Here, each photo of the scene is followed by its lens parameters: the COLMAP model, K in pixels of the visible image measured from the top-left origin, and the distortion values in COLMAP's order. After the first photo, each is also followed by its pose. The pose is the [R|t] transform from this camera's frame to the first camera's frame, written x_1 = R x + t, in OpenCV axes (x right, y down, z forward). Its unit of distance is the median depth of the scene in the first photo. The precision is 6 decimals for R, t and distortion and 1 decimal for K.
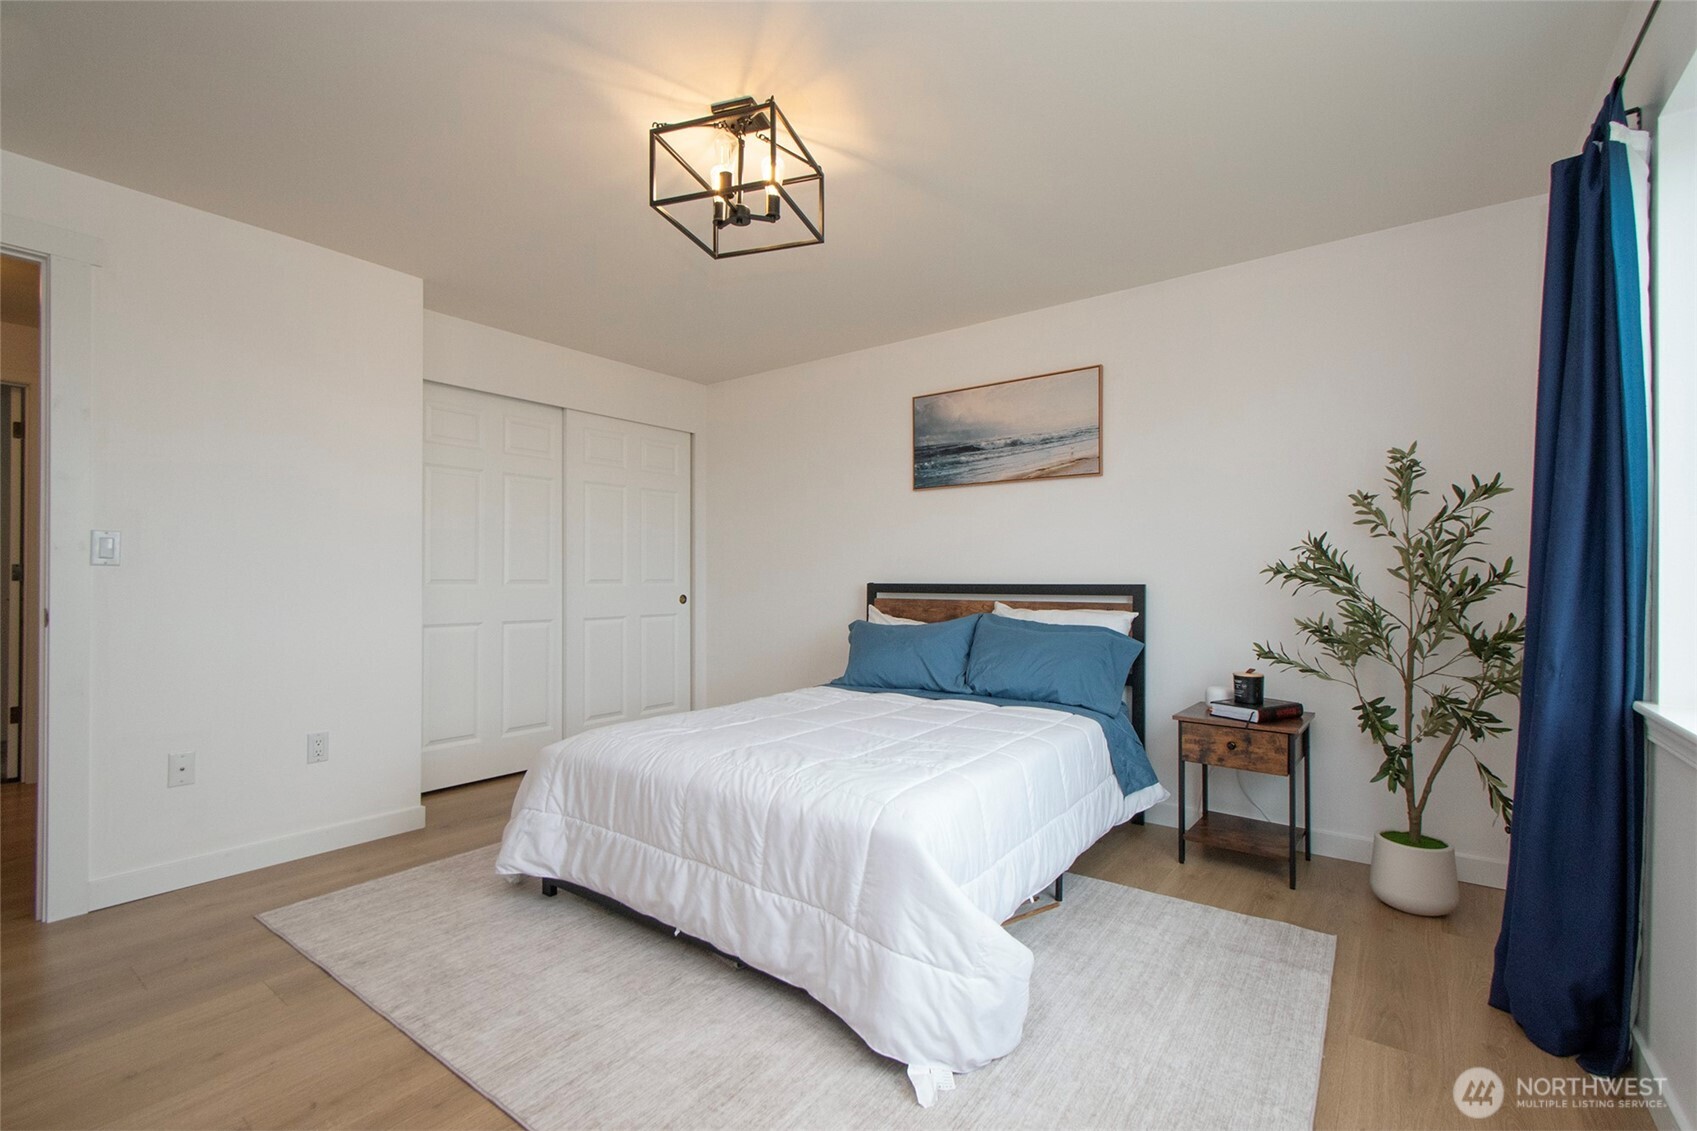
lens RADIAL K [[754.6, 0, 837.8], [0, 754.6, 574.6], [0, 0, 1]] dist [0.003065, 0.000598]
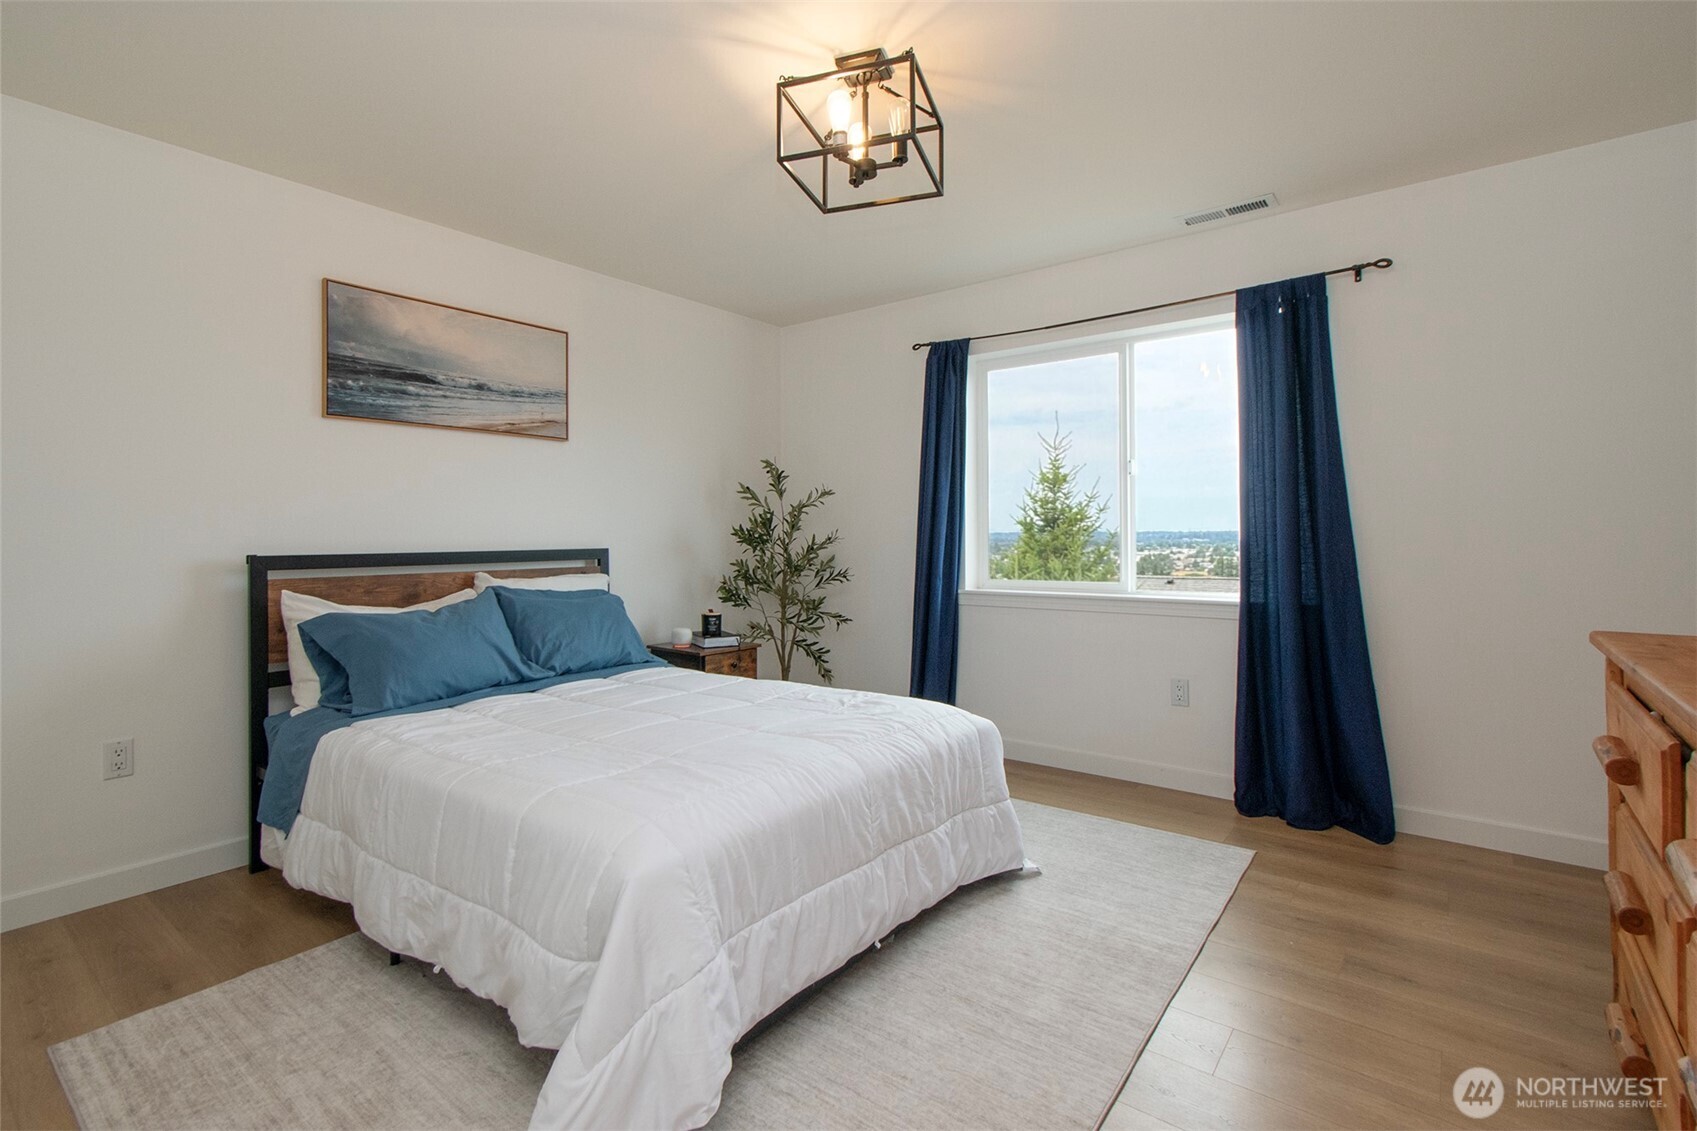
lens RADIAL K [[748.8, 0, 843.2], [0, 748.8, 542.2], [0, 0, 1]] dist [0.001303, 0.000074]
pose [[0.036328, -0.006224, 0.999321, -0.609364], [0.006742, 0.999959, 0.005983, -0.000031], [-0.999317, 0.006520, 0.036369, 0.566455]]
